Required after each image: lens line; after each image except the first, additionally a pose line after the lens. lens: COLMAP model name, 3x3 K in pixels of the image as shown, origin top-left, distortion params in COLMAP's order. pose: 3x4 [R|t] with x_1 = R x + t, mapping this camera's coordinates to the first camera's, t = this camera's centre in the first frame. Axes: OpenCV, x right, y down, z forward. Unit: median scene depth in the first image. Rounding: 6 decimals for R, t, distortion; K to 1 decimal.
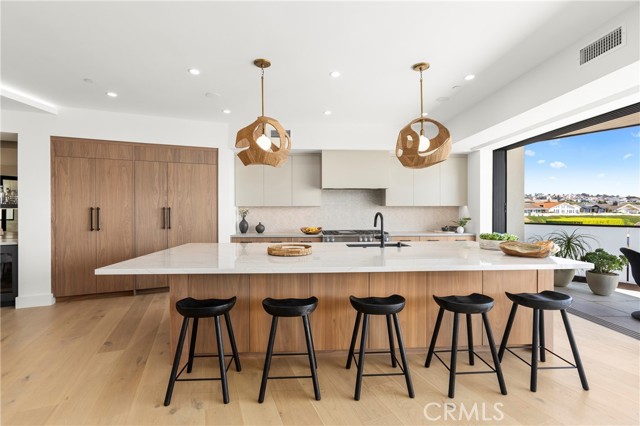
lens RADIAL K [[297.5, 0, 317.4], [0, 297.5, 212.8], [0, 0, 1]] dist [-0.009843, 0.010399]
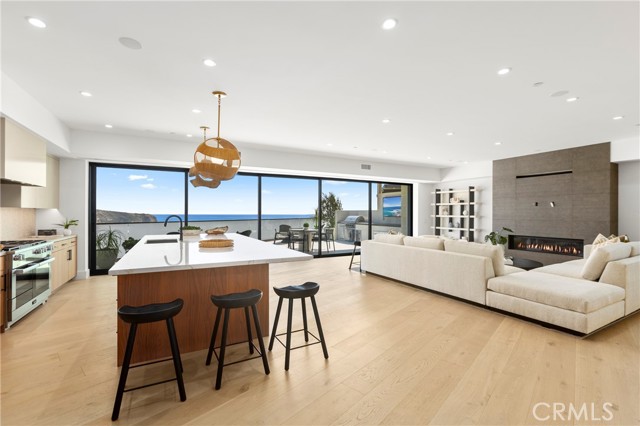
lens RADIAL K [[297.5, 0, 322.5], [0, 297.5, 213.1], [0, 0, 1]] dist [-0.009843, 0.010399]
pose [[-0.437612, -0.006558, 0.899140, -0.870902], [0.000396, 0.999972, 0.007486, -0.015384], [-0.899164, 0.003632, -0.437598, 0.674080]]
